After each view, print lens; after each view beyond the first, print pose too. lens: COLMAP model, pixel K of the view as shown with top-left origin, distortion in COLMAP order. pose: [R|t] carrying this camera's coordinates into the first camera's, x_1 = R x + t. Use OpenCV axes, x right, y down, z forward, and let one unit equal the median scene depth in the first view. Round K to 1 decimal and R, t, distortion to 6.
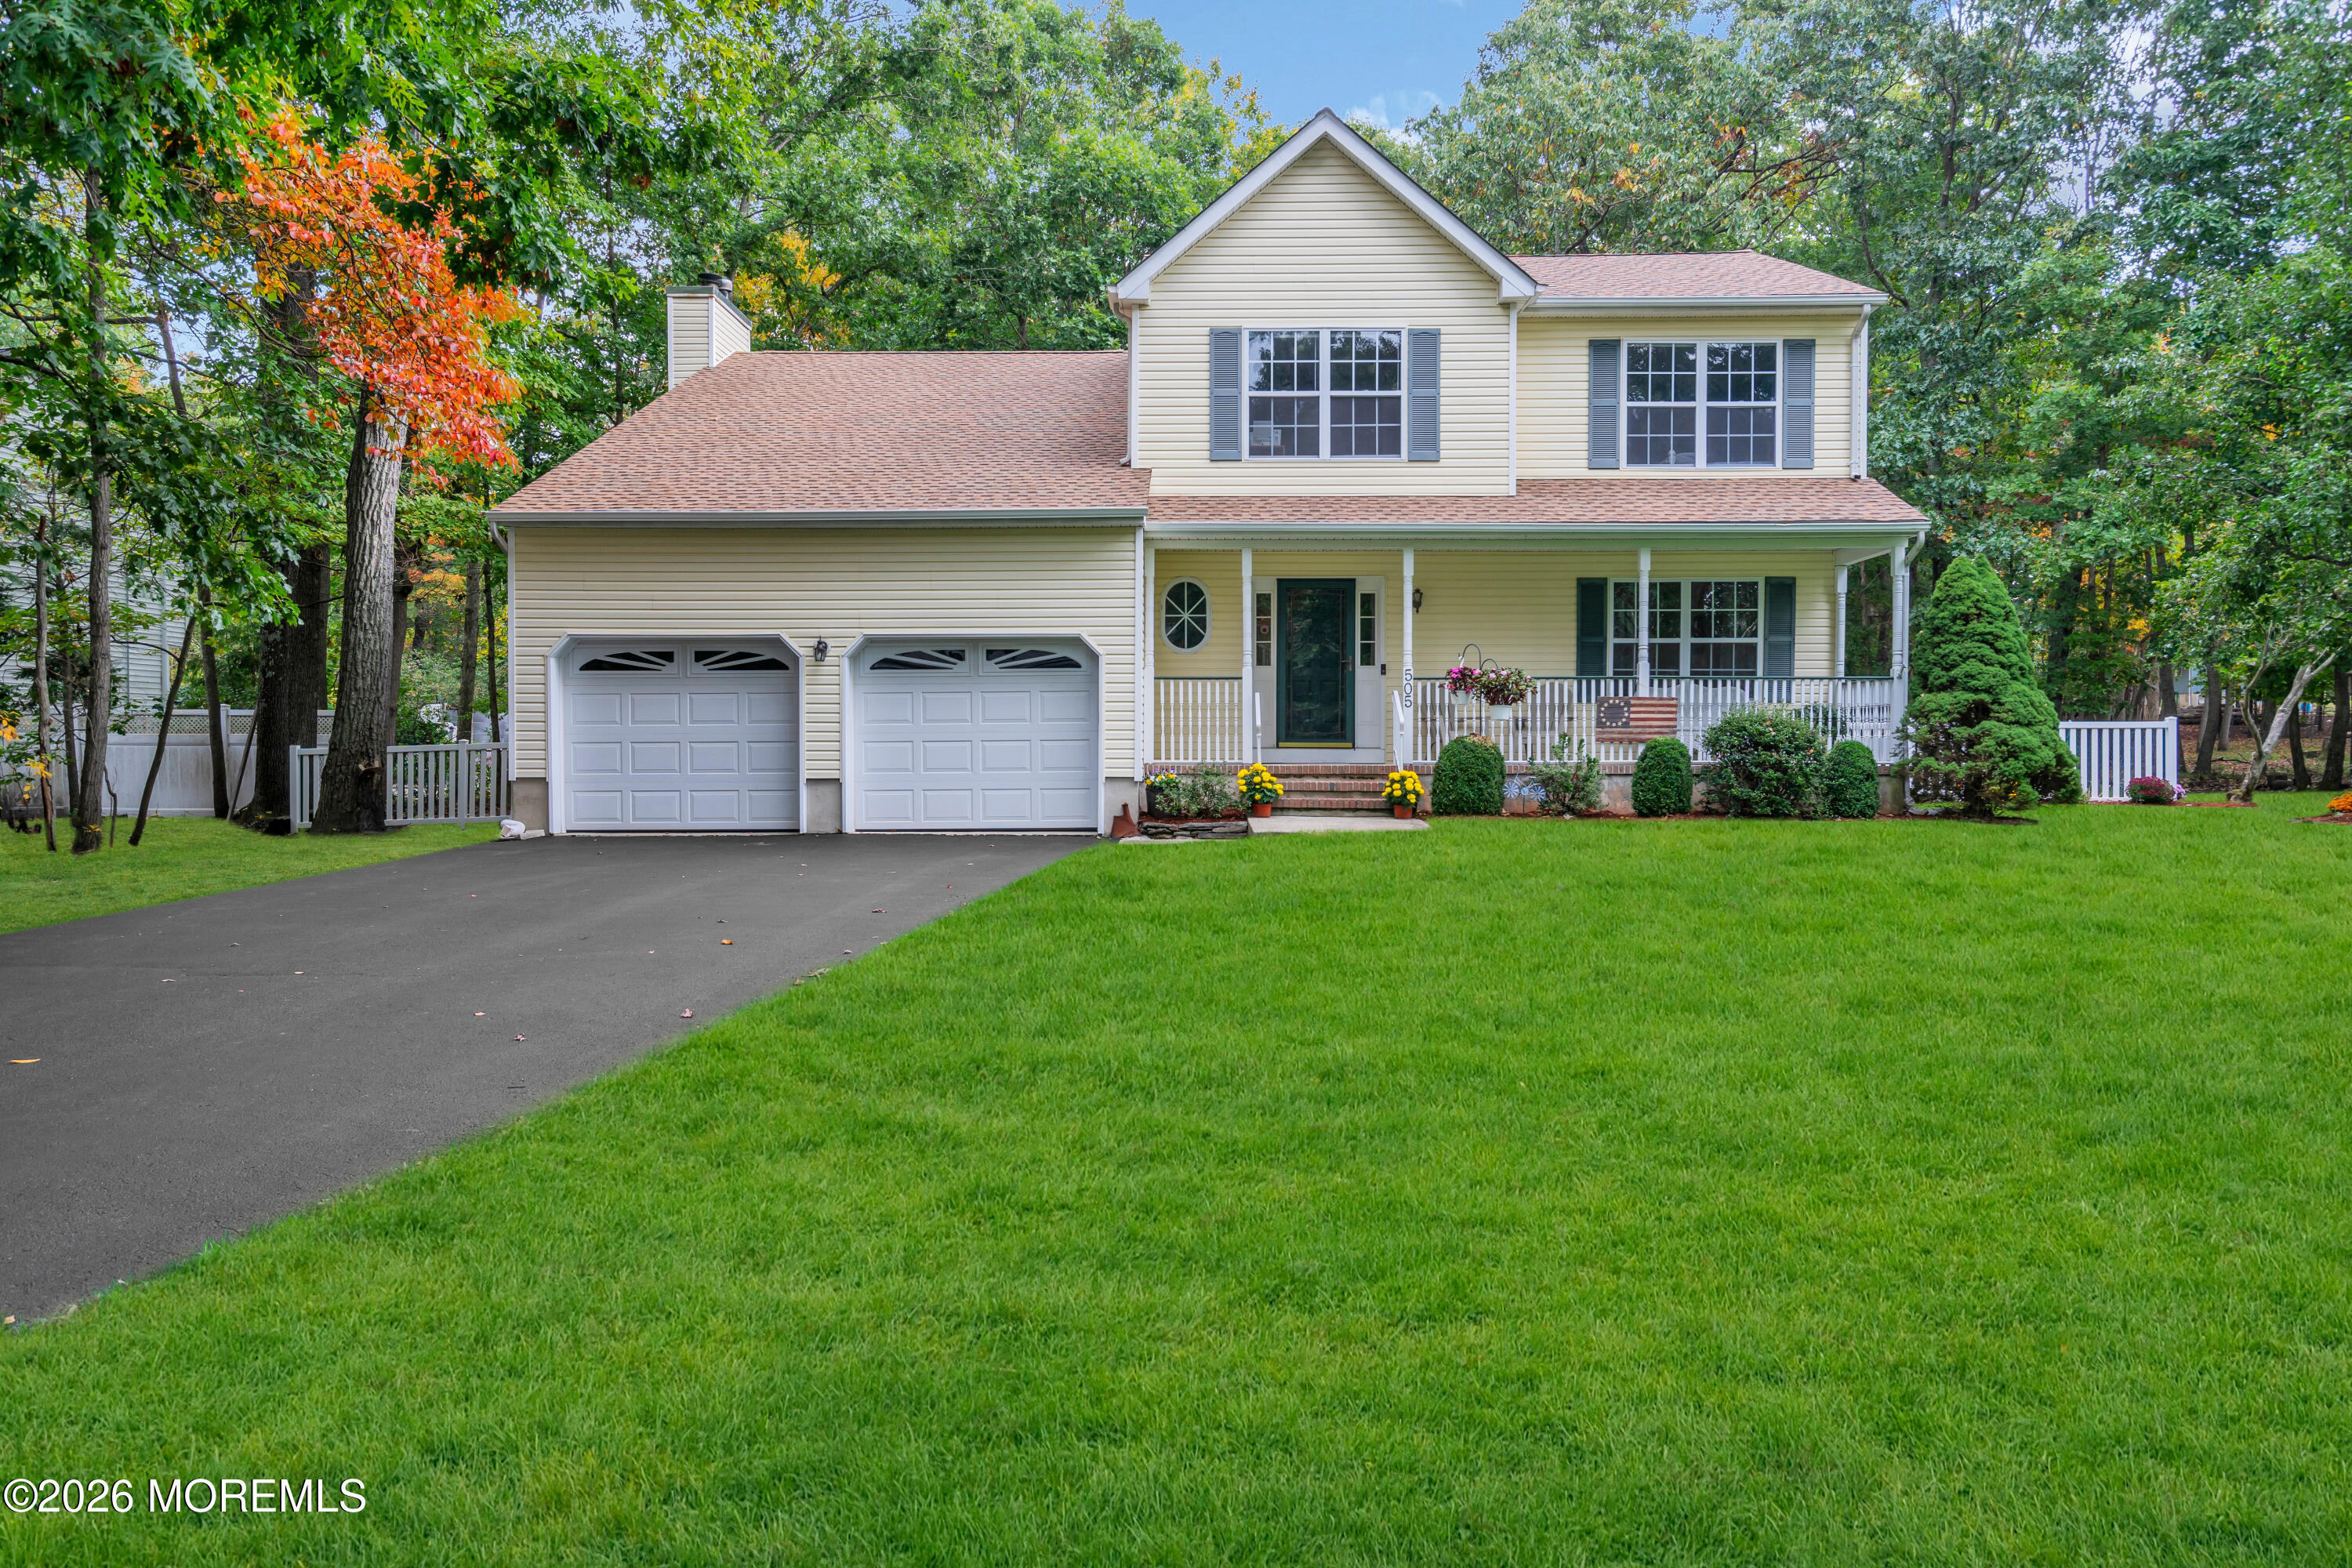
lens RADIAL K [[1585.3, 0, 1176.0], [0, 1585.3, 784.0], [0, 0, 1]] dist [0.006426, 0.000912]
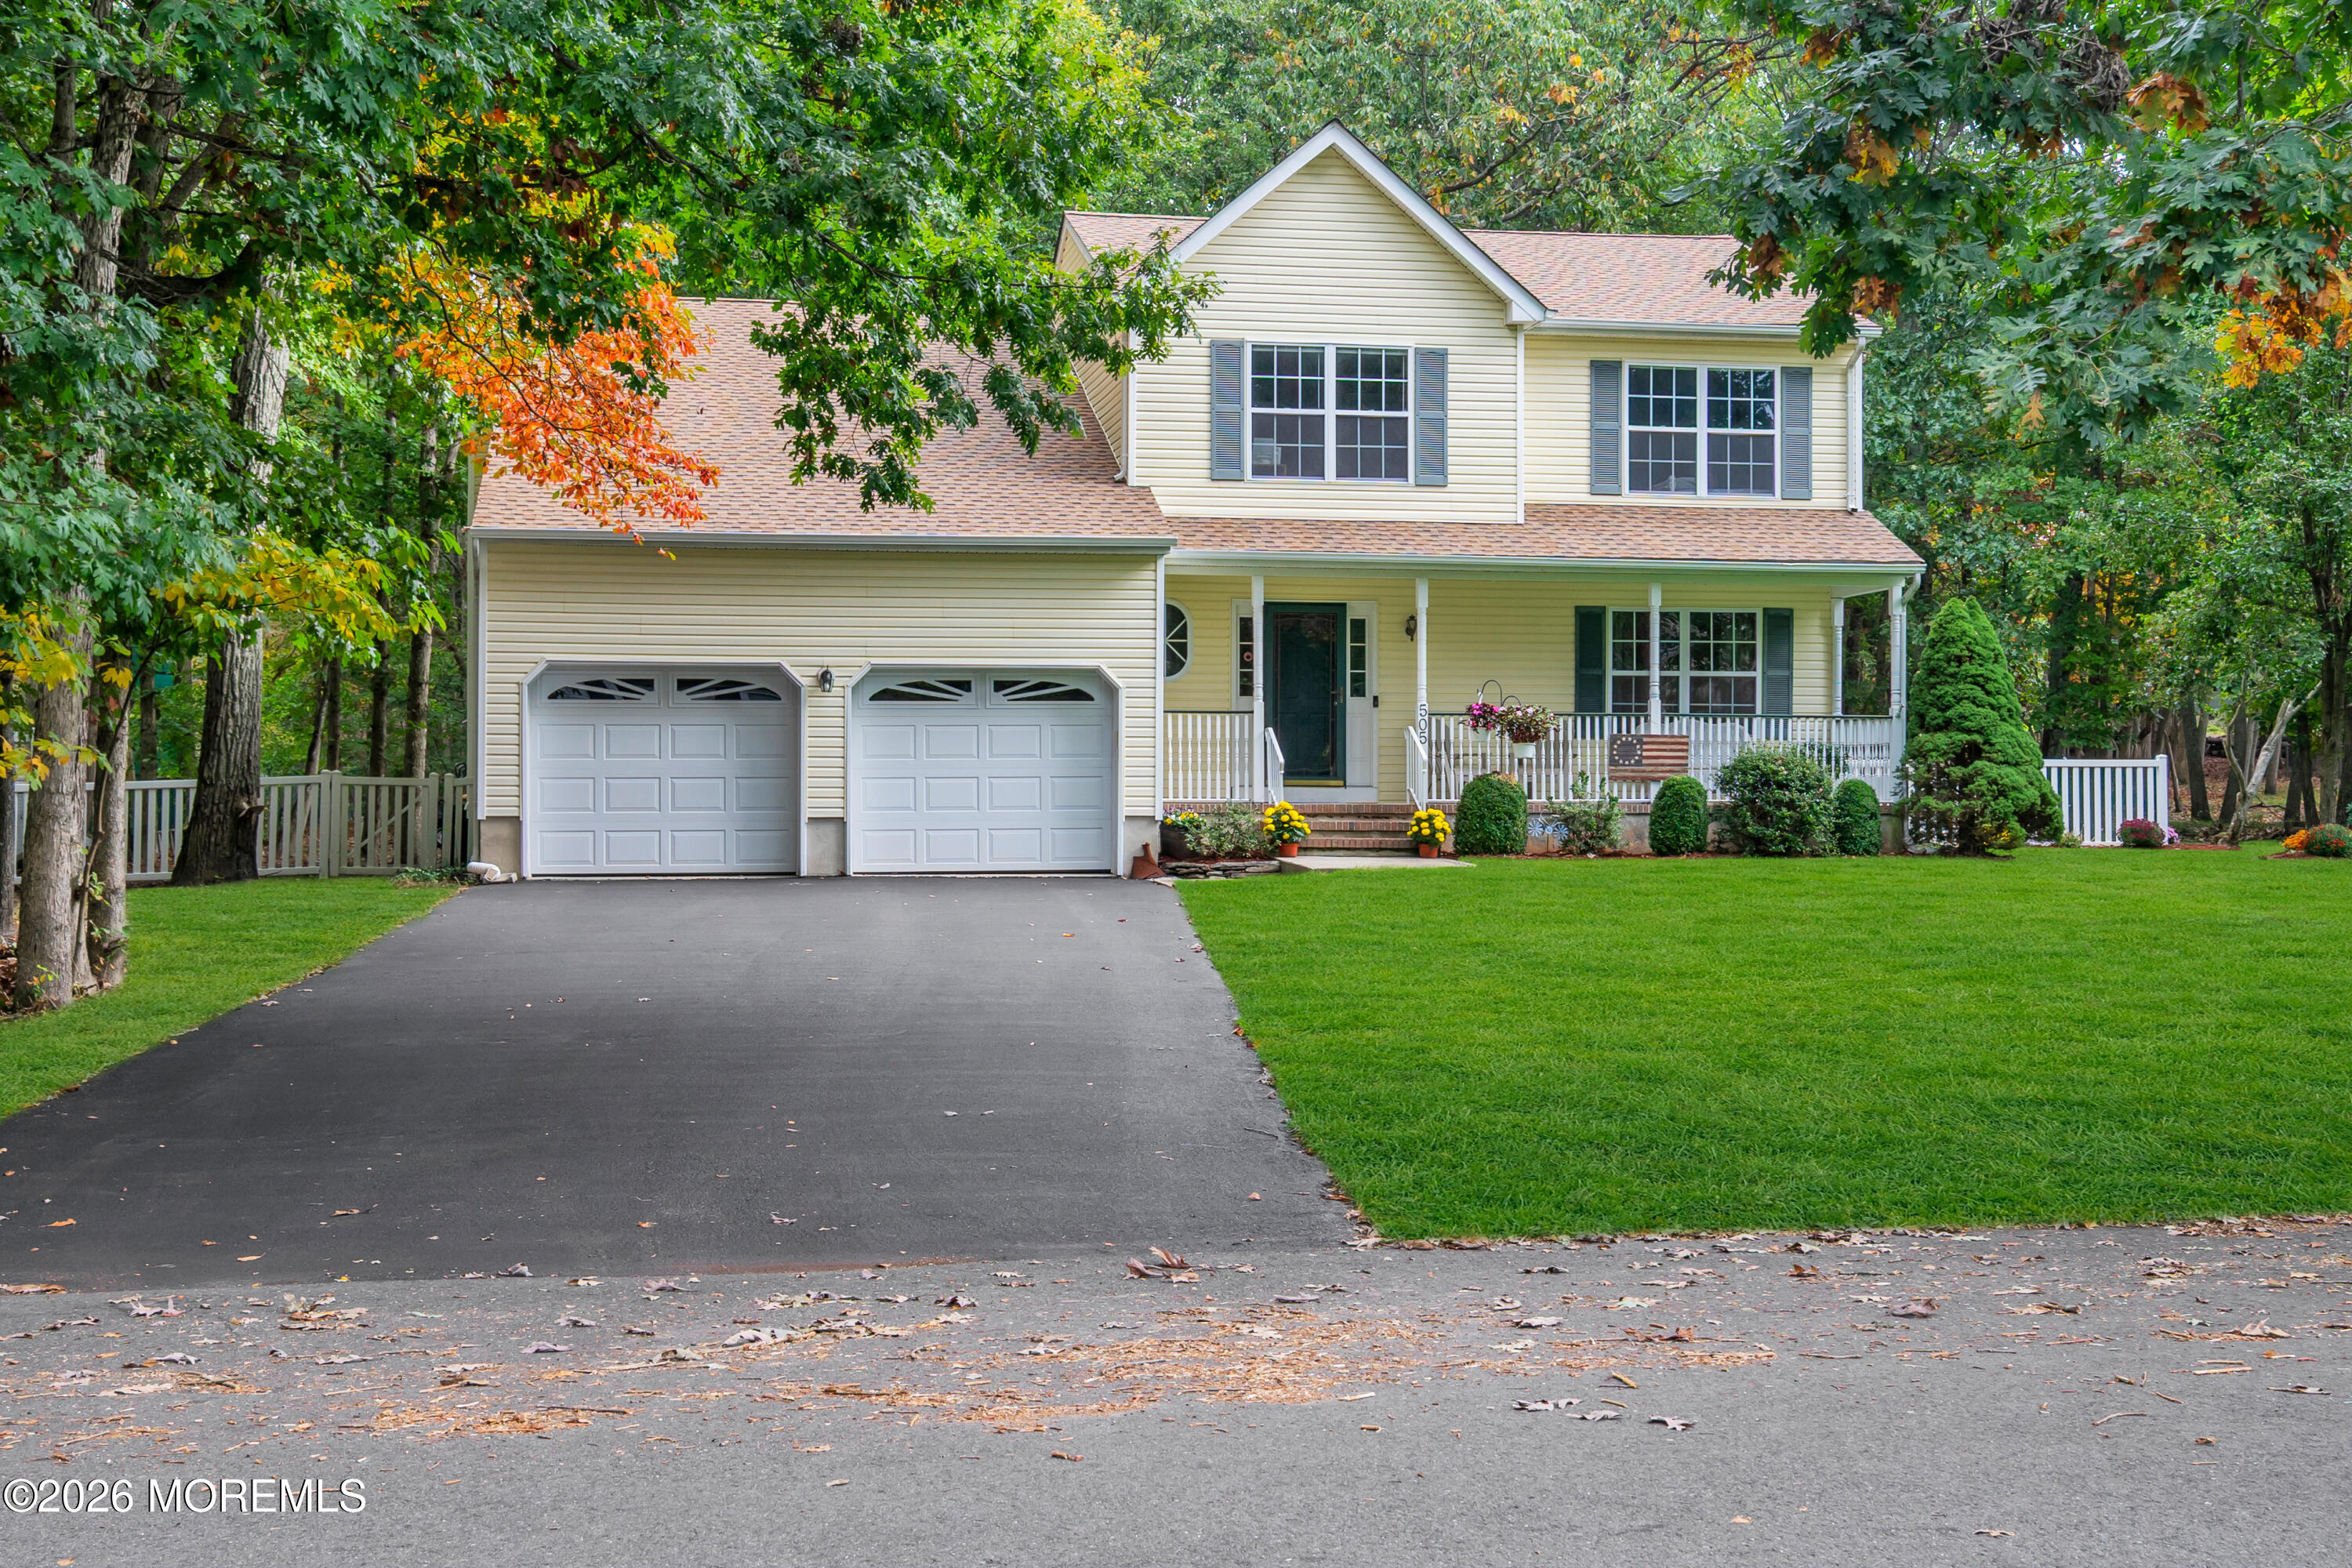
lens RADIAL K [[2799.5, 0, 1176.0], [0, 2799.5, 784.0], [0, 0, 1]] dist [-0.000330, -0.011244]
pose [[0.981353, 0.002370, 0.192201, -0.323162], [0.002343, 0.999702, -0.024292, 0.016724], [-0.192201, 0.024290, 0.981055, -0.629389]]
